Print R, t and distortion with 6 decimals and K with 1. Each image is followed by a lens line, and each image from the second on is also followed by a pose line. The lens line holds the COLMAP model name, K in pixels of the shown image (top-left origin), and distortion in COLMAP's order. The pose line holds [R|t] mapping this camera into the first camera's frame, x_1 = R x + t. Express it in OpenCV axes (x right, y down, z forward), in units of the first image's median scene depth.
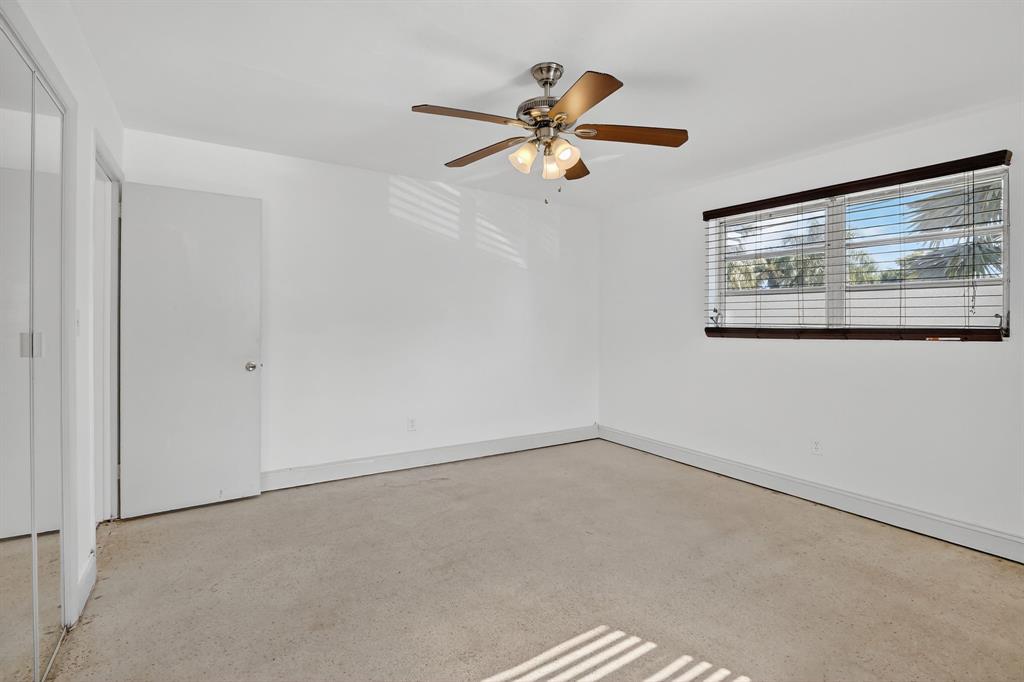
lens RADIAL K [[485.0, 0, 521.2], [0, 485.0, 322.9], [0, 0, 1]] dist [-0.017108, 0.000185]
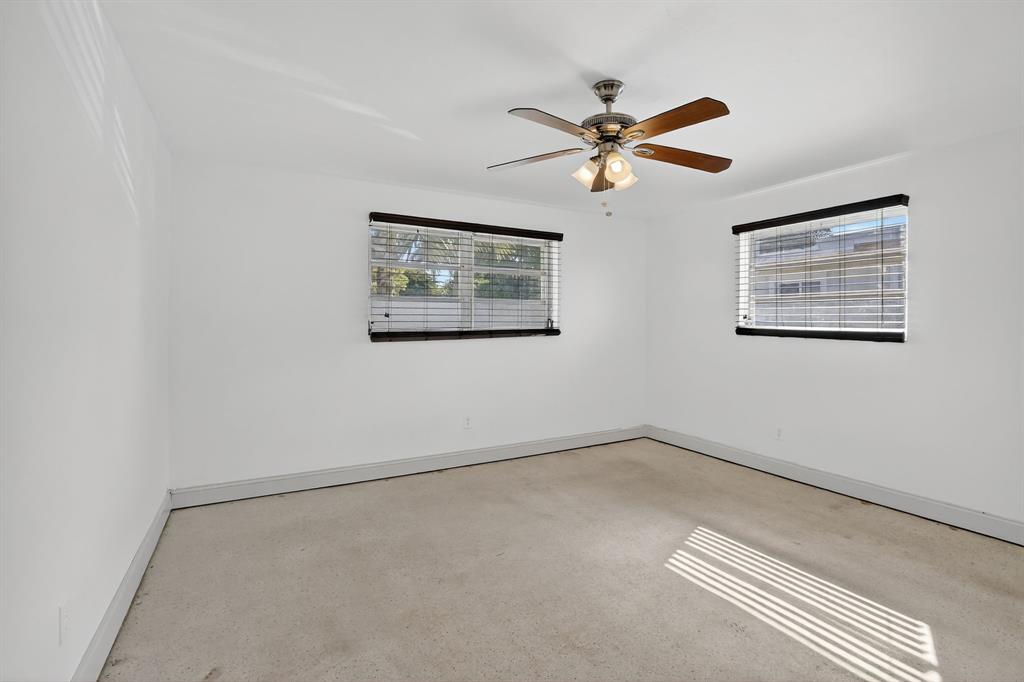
lens RADIAL K [[485.0, 0, 521.2], [0, 485.0, 322.9], [0, 0, 1]] dist [-0.017108, 0.000185]
pose [[0.066080, 0.001647, 0.997813, -0.663803], [0.005250, 0.999984, -0.001998, -0.006500], [-0.997801, 0.005371, 0.066070, 0.757948]]
